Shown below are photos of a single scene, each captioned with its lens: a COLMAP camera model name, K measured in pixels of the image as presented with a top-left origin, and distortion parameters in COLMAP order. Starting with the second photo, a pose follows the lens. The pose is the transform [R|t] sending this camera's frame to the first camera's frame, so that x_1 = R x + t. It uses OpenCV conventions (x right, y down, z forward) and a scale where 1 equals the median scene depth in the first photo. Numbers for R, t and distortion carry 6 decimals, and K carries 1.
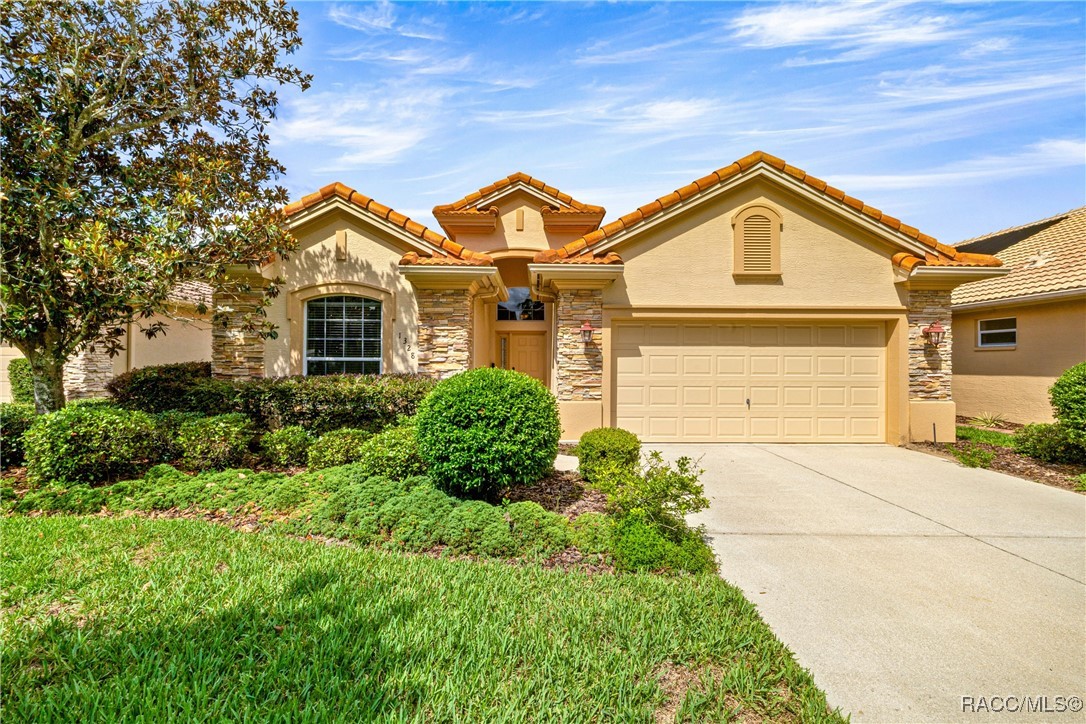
lens RADIAL K [[452.9, 0, 543.0], [0, 452.9, 362.0], [0, 0, 1]] dist [0.000321, -0.000029]
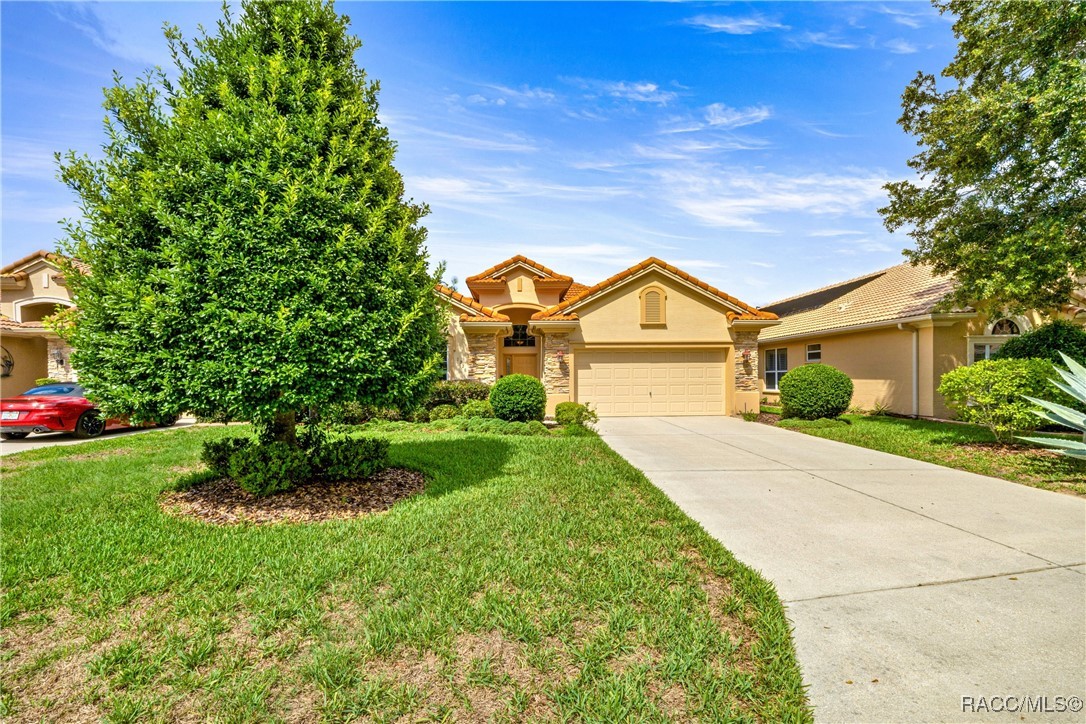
lens RADIAL K [[457.0, 0, 543.5], [0, 457.0, 365.6], [0, 0, 1]] dist [-0.000676, -0.000213]
pose [[0.999401, -0.011210, 0.032750, -0.032684], [0.012086, 0.999571, -0.026686, 0.019628], [-0.032437, 0.027066, 0.999107, -0.831802]]
